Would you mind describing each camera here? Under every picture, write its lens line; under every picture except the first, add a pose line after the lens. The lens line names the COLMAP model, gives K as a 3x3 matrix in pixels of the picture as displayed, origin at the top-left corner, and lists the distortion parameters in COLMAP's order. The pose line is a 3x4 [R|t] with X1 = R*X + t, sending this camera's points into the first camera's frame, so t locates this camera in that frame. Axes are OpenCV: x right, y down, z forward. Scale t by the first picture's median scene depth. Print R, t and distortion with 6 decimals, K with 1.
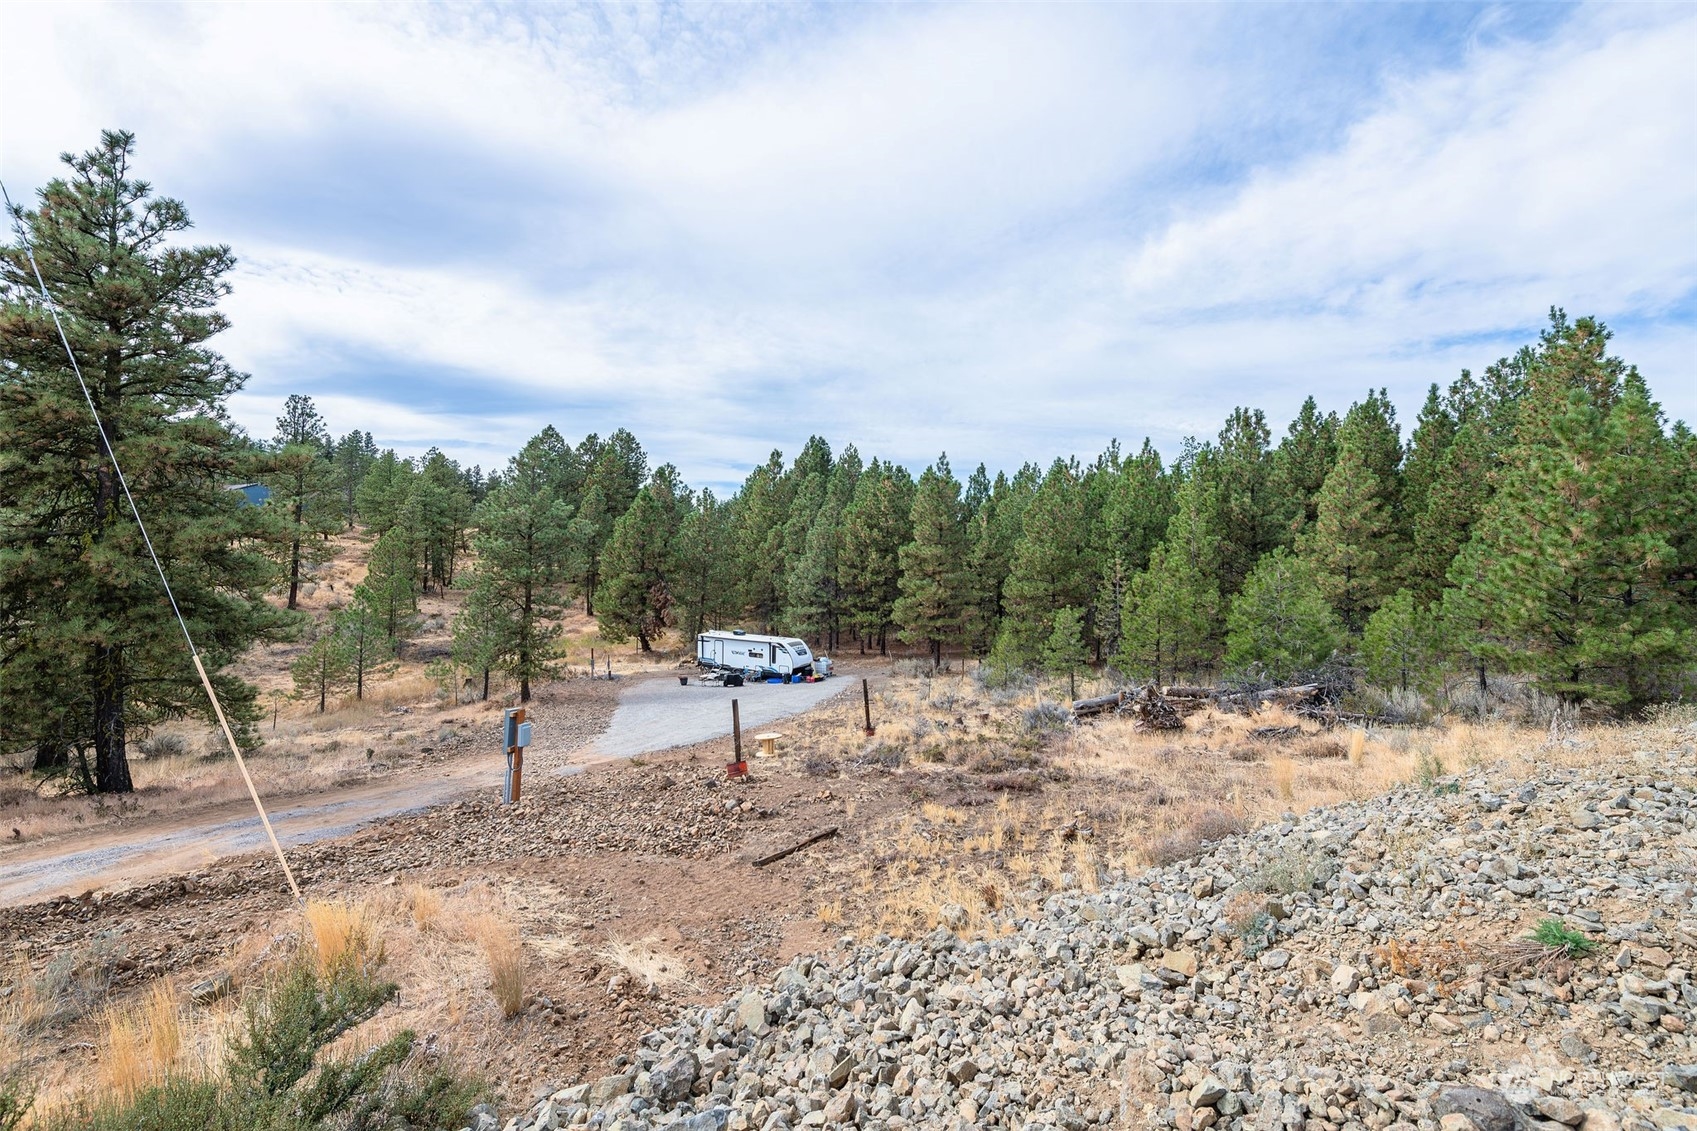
lens RADIAL K [[703.1, 0, 859.8], [0, 703.1, 557.1], [0, 0, 1]] dist [-0.000894, -0.000066]
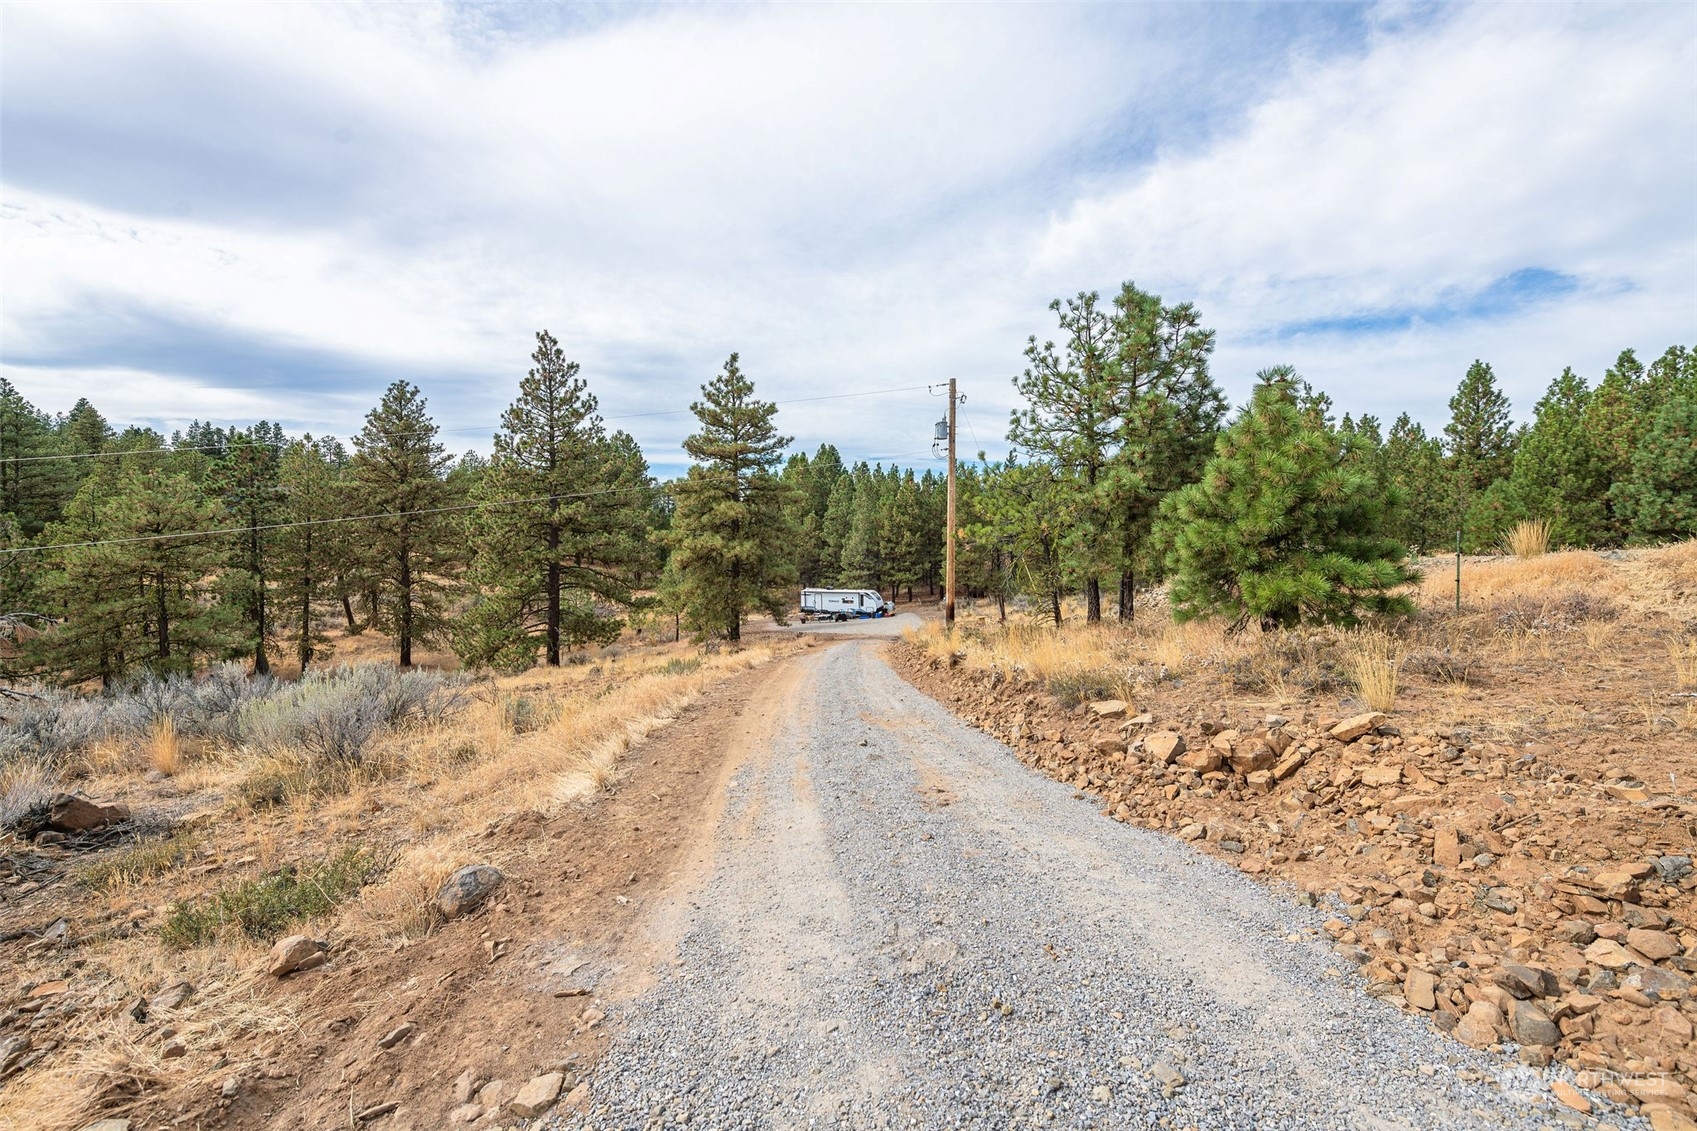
lens RADIAL K [[688.3, 0, 849.8], [0, 688.3, 558.2], [0, 0, 1]] dist [0.001268, -0.000060]
pose [[0.986145, -0.033864, 0.162394, -0.361493], [0.028227, 0.998920, 0.036895, -0.007895], [-0.163468, -0.031799, 0.986036, -0.430762]]
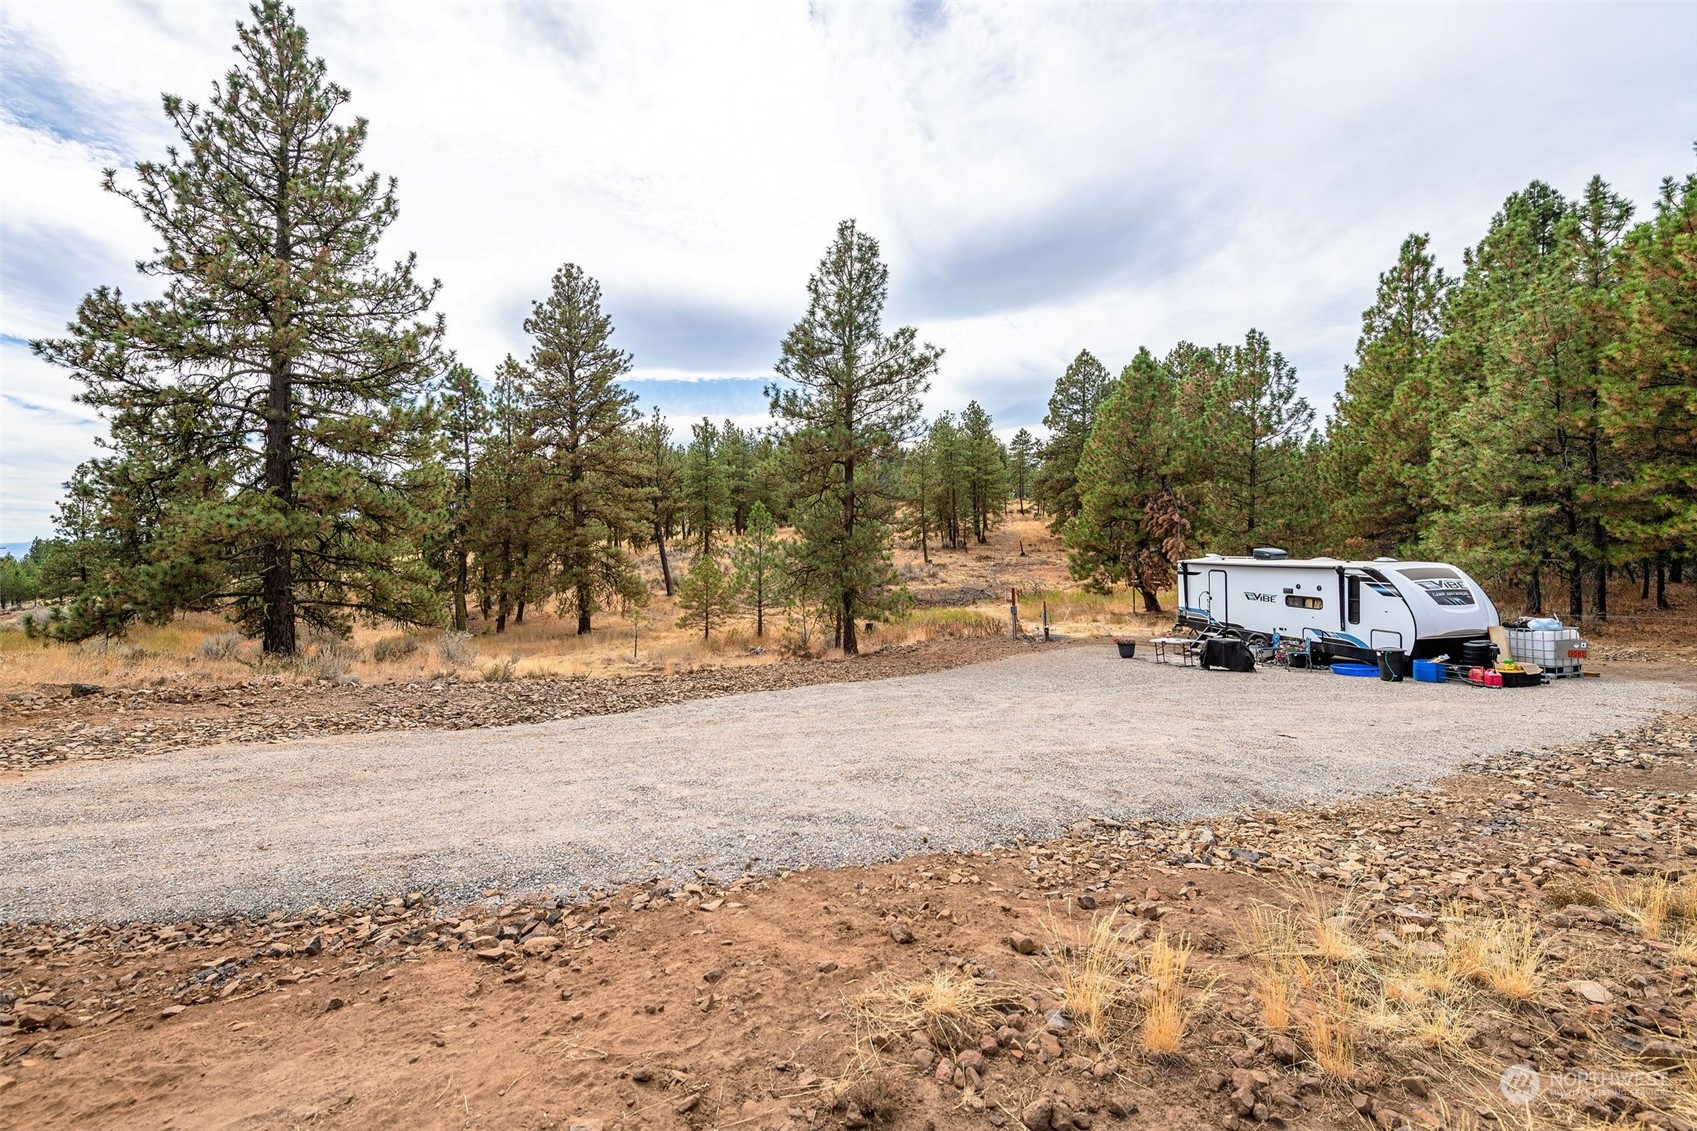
lens RADIAL K [[688.3, 0, 849.8], [0, 688.3, 558.2], [0, 0, 1]] dist [0.001268, -0.000060]
pose [[0.656065, -0.012424, -0.754602, -0.019303], [0.026612, 0.999624, 0.006679, 0.099743], [0.754235, -0.024464, 0.656149, 0.519198]]
